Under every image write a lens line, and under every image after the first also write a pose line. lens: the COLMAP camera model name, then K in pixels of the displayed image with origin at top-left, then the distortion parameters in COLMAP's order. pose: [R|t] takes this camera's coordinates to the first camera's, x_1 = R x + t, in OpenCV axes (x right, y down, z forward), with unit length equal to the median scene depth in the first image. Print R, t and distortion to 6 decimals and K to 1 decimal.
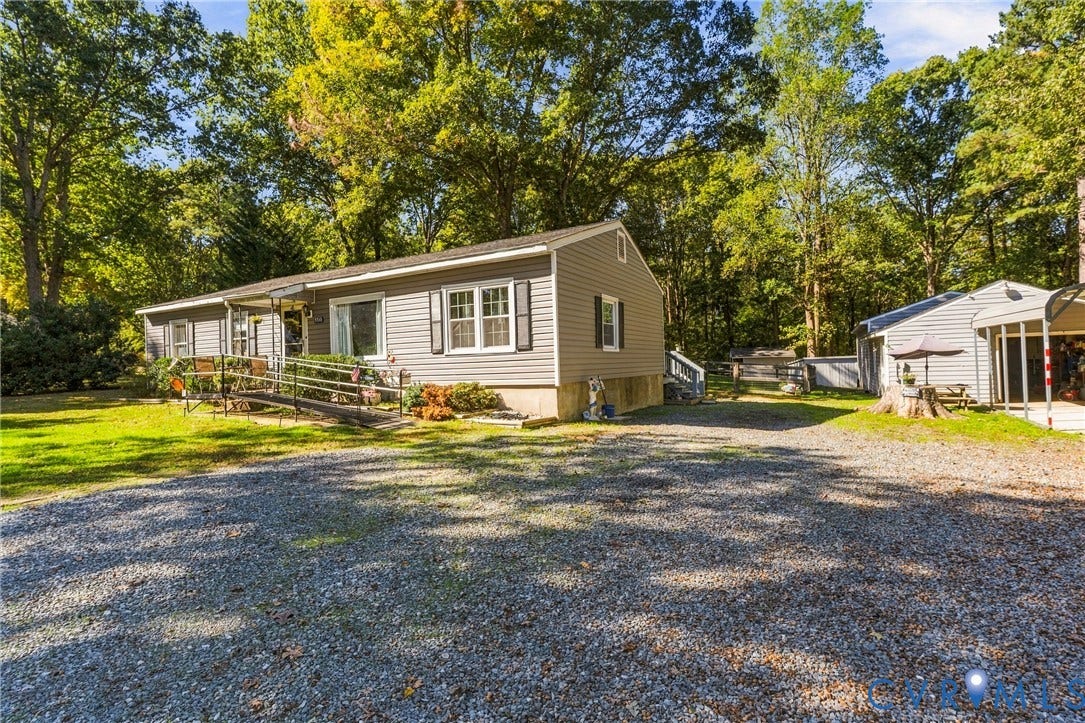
lens RADIAL K [[544.1, 0, 542.5], [0, 544.1, 361.5], [0, 0, 1]] dist [-0.002959, 0.001703]
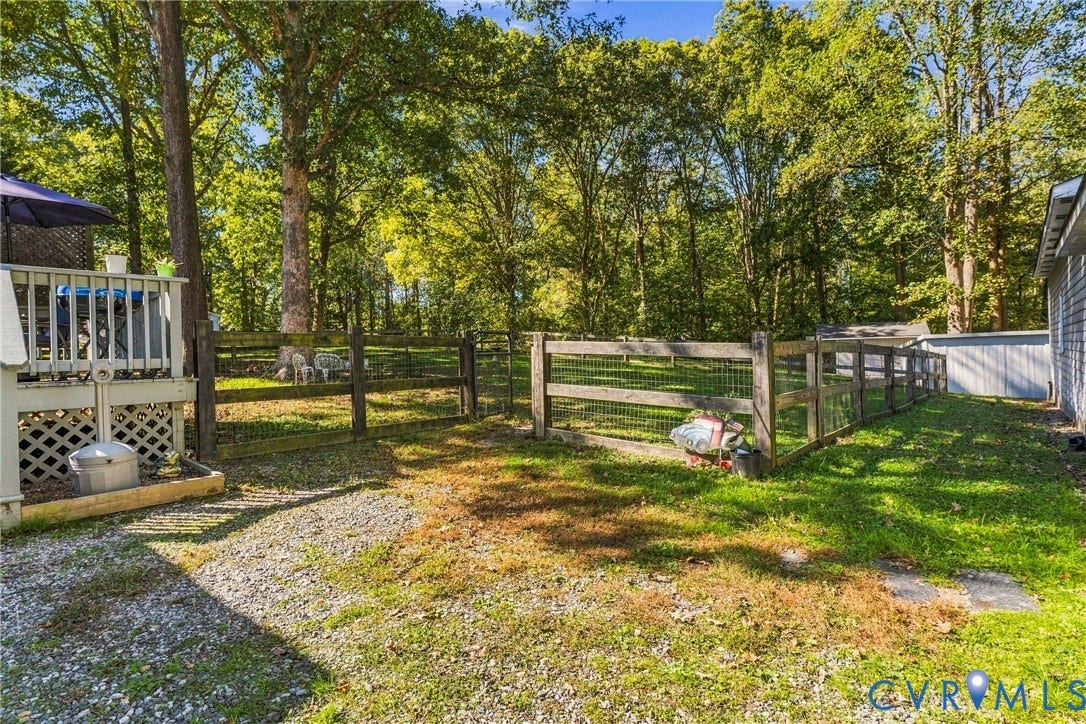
lens RADIAL K [[544.6, 0, 543.0], [0, 544.6, 362.0], [0, 0, 1]] dist [-0.002959, 0.001703]
pose [[0.980983, 0.007886, -0.193934, 0.553870], [-0.002211, 0.999563, 0.029464, 0.012681], [0.194082, -0.028475, 0.980572, 1.083056]]
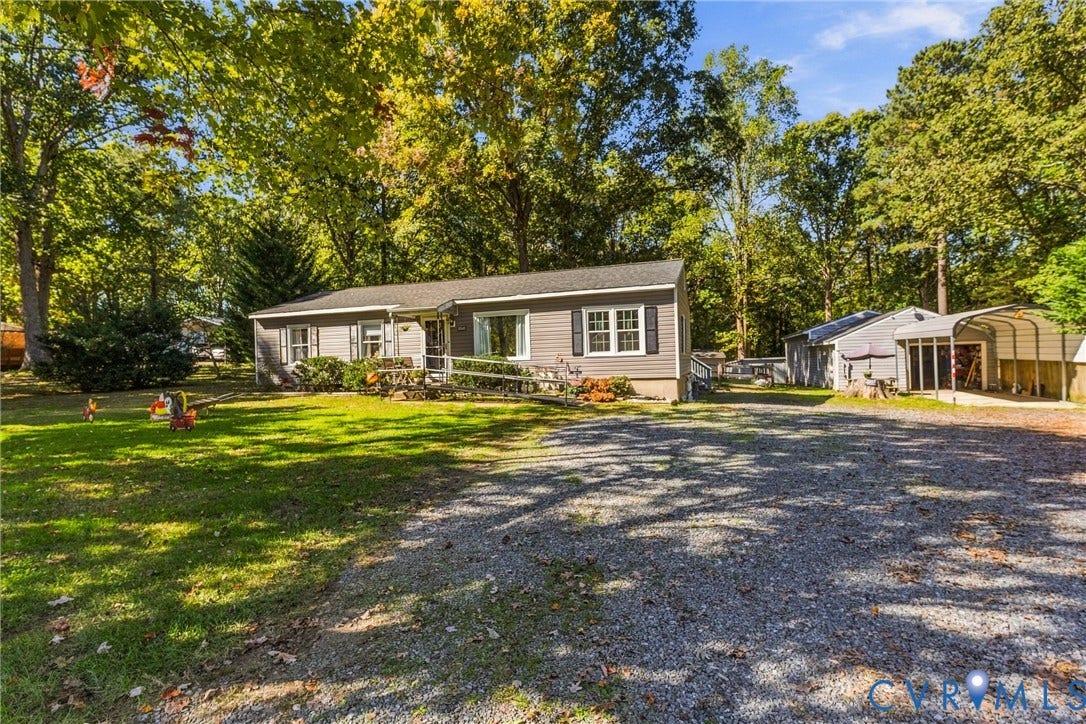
lens RADIAL K [[544.6, 0, 543.0], [0, 544.6, 362.0], [0, 0, 1]] dist [-0.002959, 0.001703]
pose [[0.984399, 0.003141, 0.175922, -0.414319], [-0.003449, 0.999993, 0.001444, -0.000143], [-0.175916, -0.002029, 0.984403, -0.276476]]
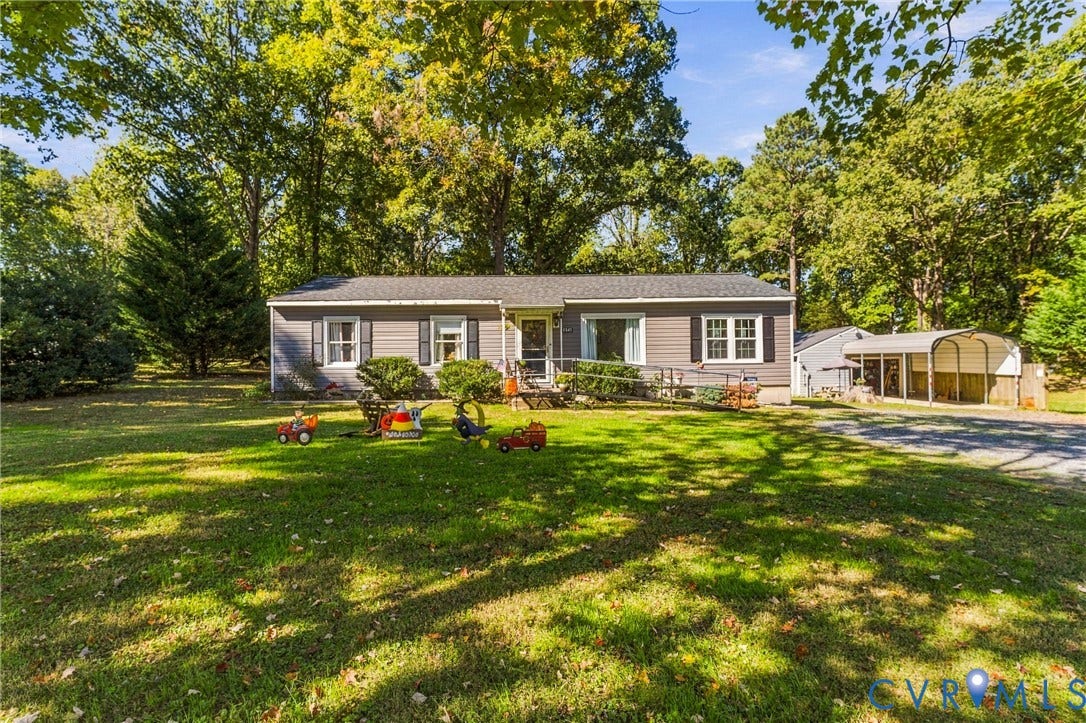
lens RADIAL K [[544.6, 0, 543.0], [0, 544.6, 361.5], [0, 0, 1]] dist [-0.002959, 0.001703]
pose [[0.854776, 0.025094, 0.518389, -0.985851], [-0.018889, 0.999673, -0.017246, 0.011988], [-0.518653, 0.004950, 0.854971, 0.012039]]
